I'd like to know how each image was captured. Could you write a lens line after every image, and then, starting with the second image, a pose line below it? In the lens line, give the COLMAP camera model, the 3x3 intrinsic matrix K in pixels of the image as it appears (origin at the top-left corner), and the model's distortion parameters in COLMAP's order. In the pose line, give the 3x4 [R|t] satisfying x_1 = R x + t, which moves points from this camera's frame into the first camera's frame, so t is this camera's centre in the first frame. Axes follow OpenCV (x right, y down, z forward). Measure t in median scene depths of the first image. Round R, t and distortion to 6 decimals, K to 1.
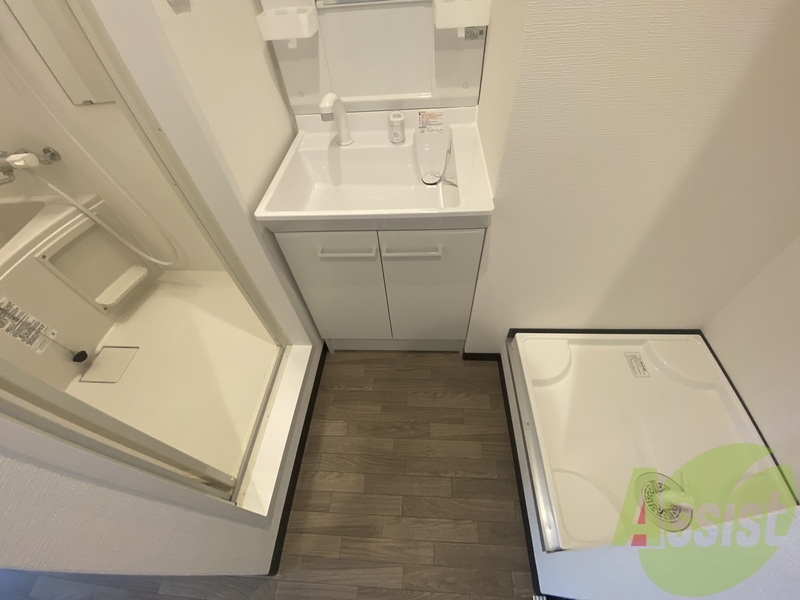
lens RADIAL K [[326.9, 0, 396.7], [0, 326.9, 299.8], [0, 0, 1]] dist [-0.000765, -0.007929]
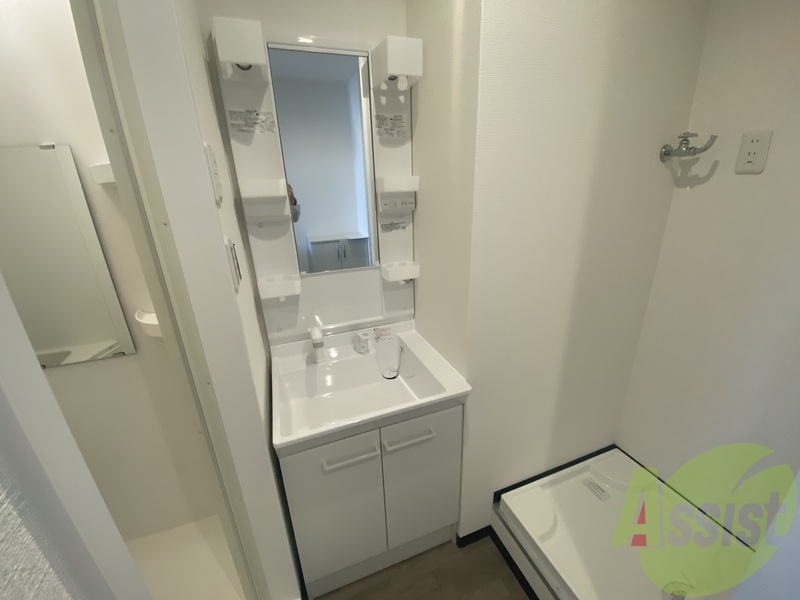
lens RADIAL K [[326.9, 0, 402.3], [0, 326.9, 293.2], [0, 0, 1]] dist [-0.000765, -0.007929]
pose [[0.920150, -0.100904, 0.378343, -0.309501], [0.289724, 0.825432, -0.484482, -0.021706], [-0.263410, 0.555411, 0.788755, -0.149849]]
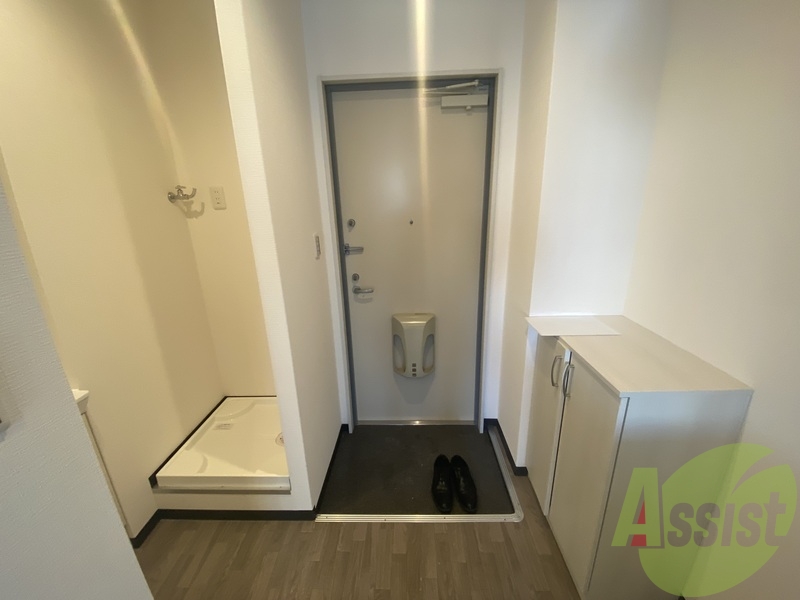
lens RADIAL K [[326.9, 0, 398.7], [0, 326.9, 300.1], [0, 0, 1]] dist [-0.000765, -0.007929]
pose [[-0.017185, -0.235138, 0.971810, -0.822149], [0.797709, 0.582753, 0.155109, 0.301520], [-0.602798, 0.777887, 0.177557, -0.374309]]
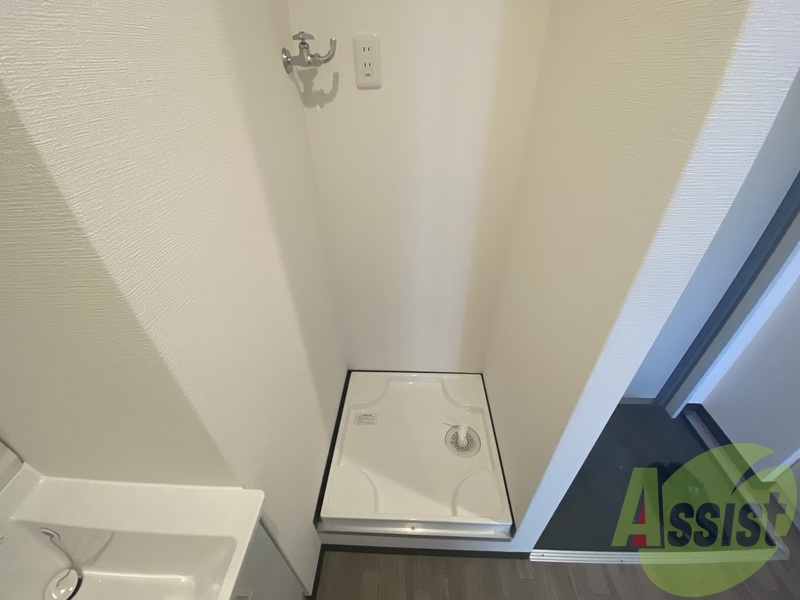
lens RADIAL K [[326.9, 0, 402.1], [0, 326.9, 300.2], [0, 0, 1]] dist [-0.000765, -0.007929]
pose [[0.000836, -0.529693, 0.848189, -0.103832], [0.791266, 0.518995, 0.323332, -0.370255], [-0.611472, 0.670873, 0.419562, 0.079274]]
